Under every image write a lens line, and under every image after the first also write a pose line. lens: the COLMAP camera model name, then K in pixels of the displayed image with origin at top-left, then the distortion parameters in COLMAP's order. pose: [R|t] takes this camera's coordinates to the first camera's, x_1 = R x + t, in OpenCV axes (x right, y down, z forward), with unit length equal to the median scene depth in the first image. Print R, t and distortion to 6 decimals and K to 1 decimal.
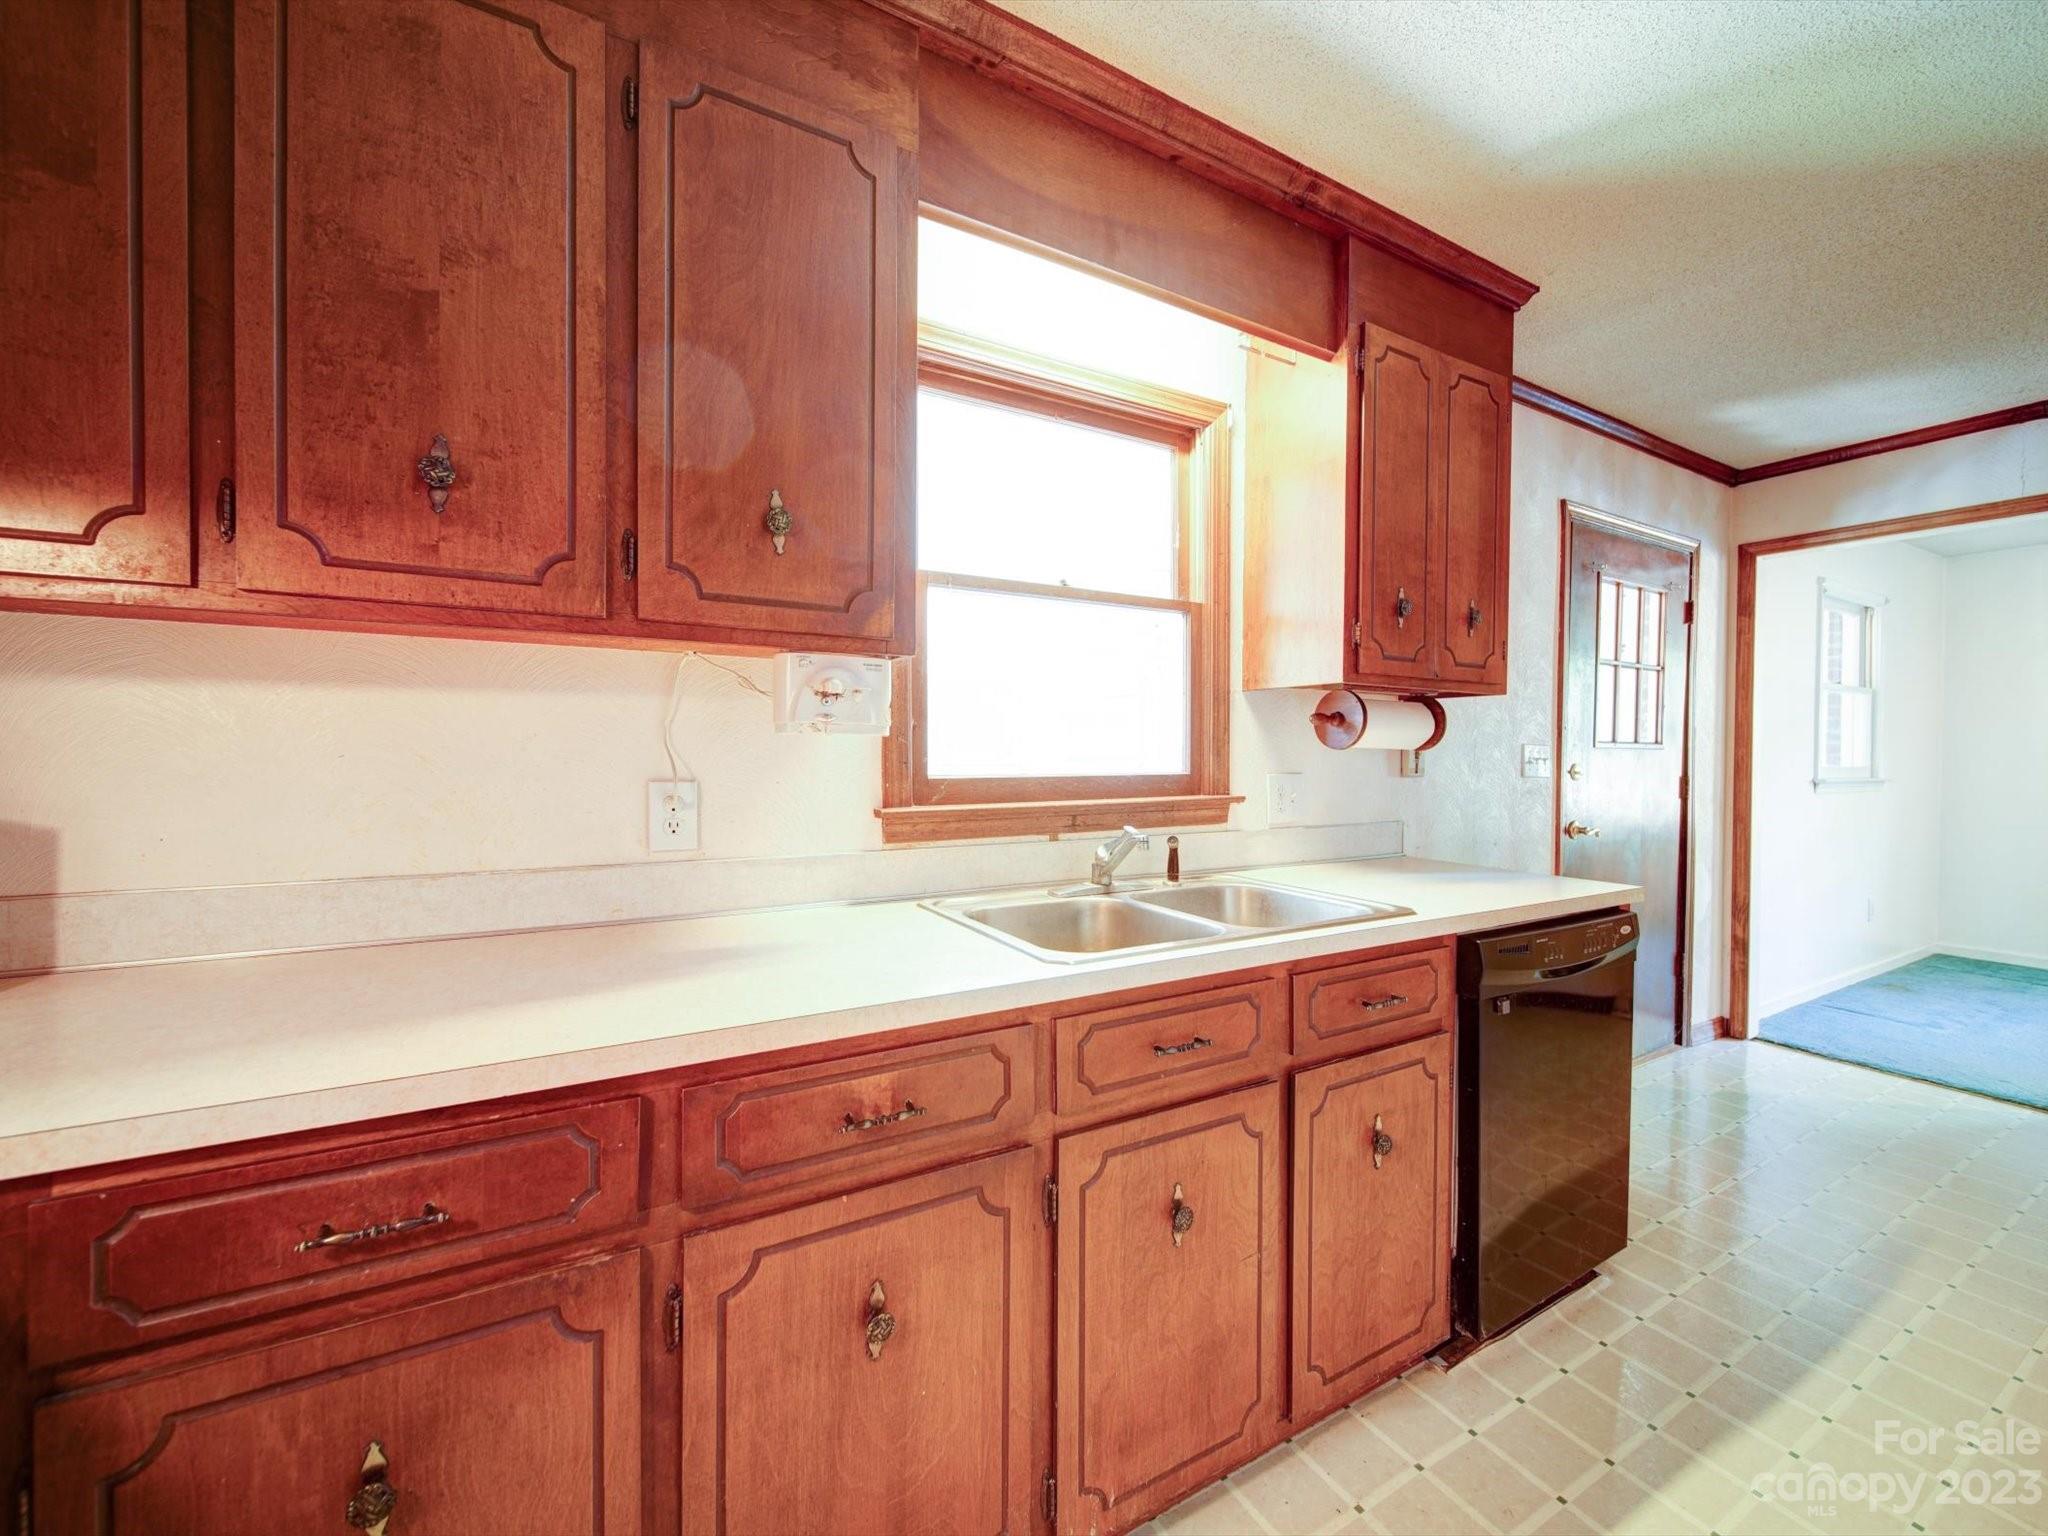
lens RADIAL K [[801.3, 0, 1020.9], [0, 801.3, 771.3], [0, 0, 1]] dist [-0.000859, 0.000078]
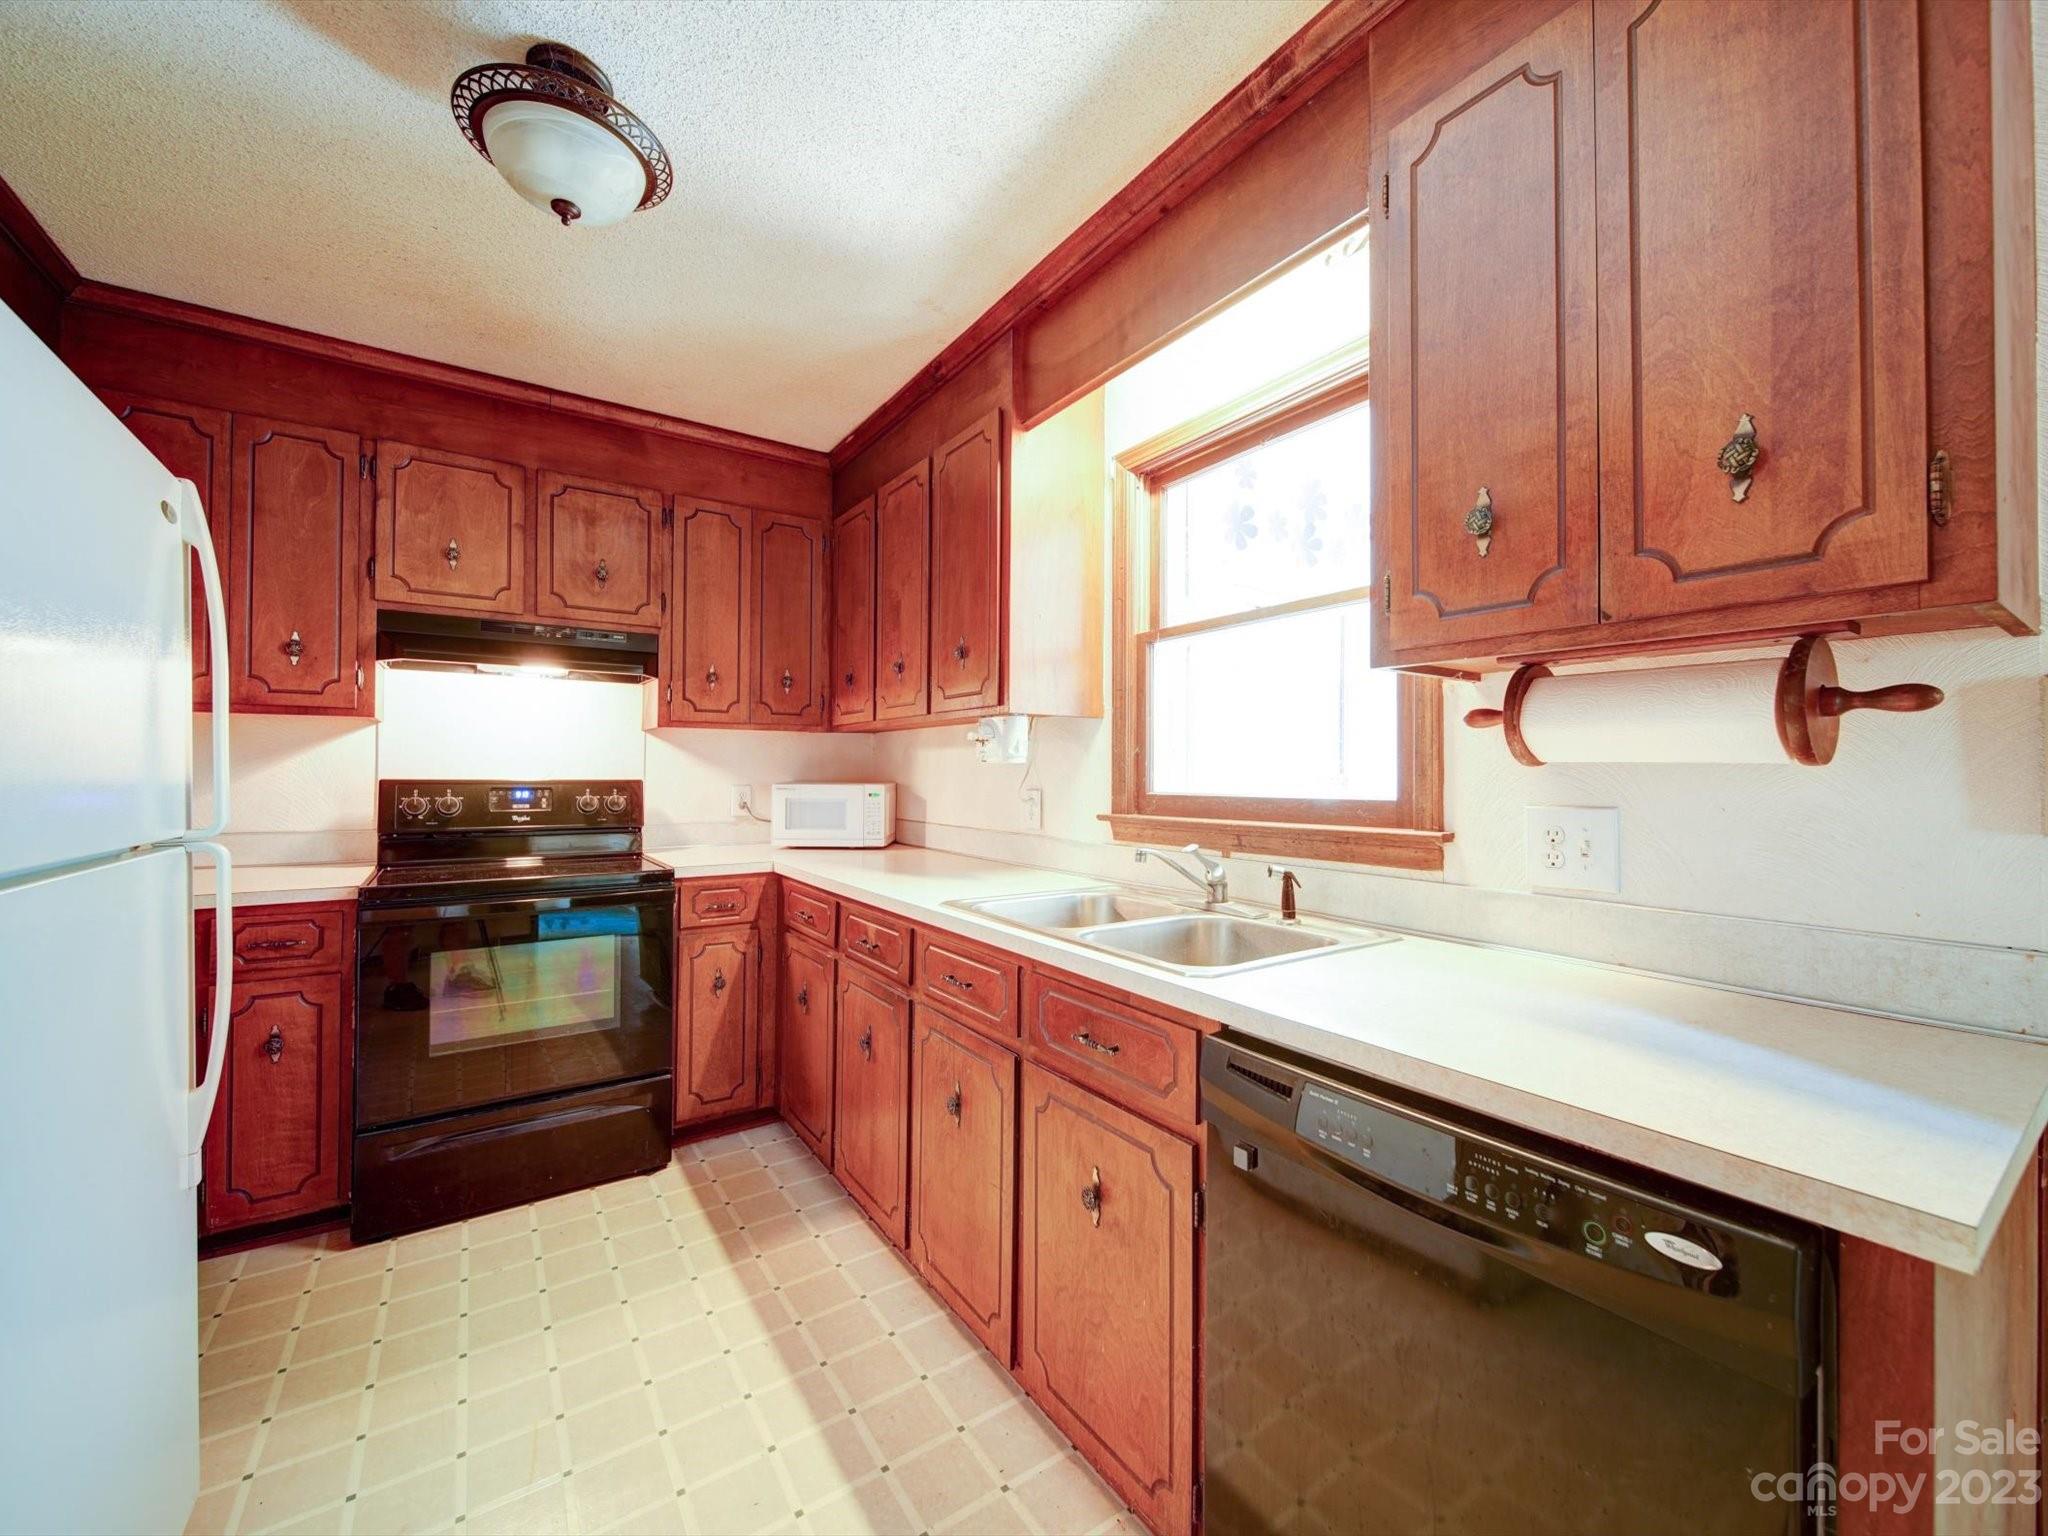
lens RADIAL K [[801.3, 0, 1020.6], [0, 801.3, 762.7], [0, 0, 1]] dist [-0.000859, 0.000078]
pose [[0.093283, -0.018492, -0.995468, 1.137445], [-0.028854, 0.999357, -0.021268, -0.006626], [0.995221, 0.030708, 0.092690, 0.689127]]
